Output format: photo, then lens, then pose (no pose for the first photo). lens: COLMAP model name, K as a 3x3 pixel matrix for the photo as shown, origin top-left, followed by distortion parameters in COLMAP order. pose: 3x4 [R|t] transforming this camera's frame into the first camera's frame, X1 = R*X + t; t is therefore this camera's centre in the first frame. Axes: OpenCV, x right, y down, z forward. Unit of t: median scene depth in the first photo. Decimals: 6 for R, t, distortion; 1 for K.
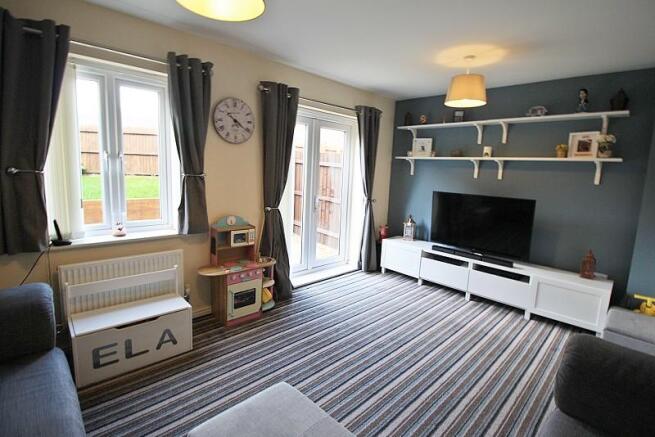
lens RADIAL K [[308.3, 0, 328.5], [0, 308.3, 212.5], [0, 0, 1]] dist [-0.015066, -0.001482]
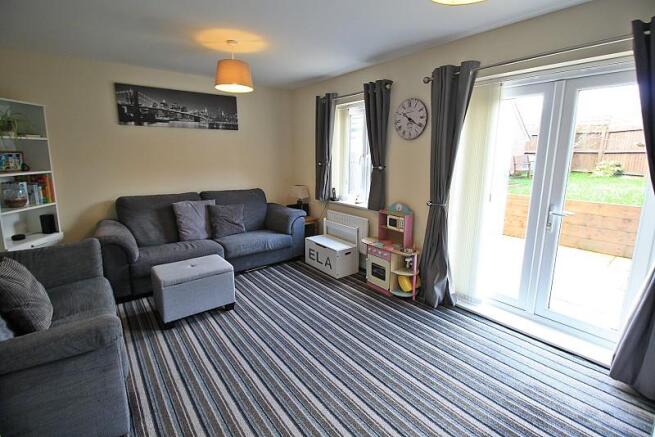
lens RADIAL K [[308.3, 0, 348.2], [0, 308.3, 211.8], [0, 0, 1]] dist [-0.015066, -0.001482]
pose [[-0.068862, 0.134640, -0.988499, 0.875603], [-0.149451, 0.978277, 0.143659, -0.098335], [0.986368, 0.157625, -0.047244, 0.901129]]
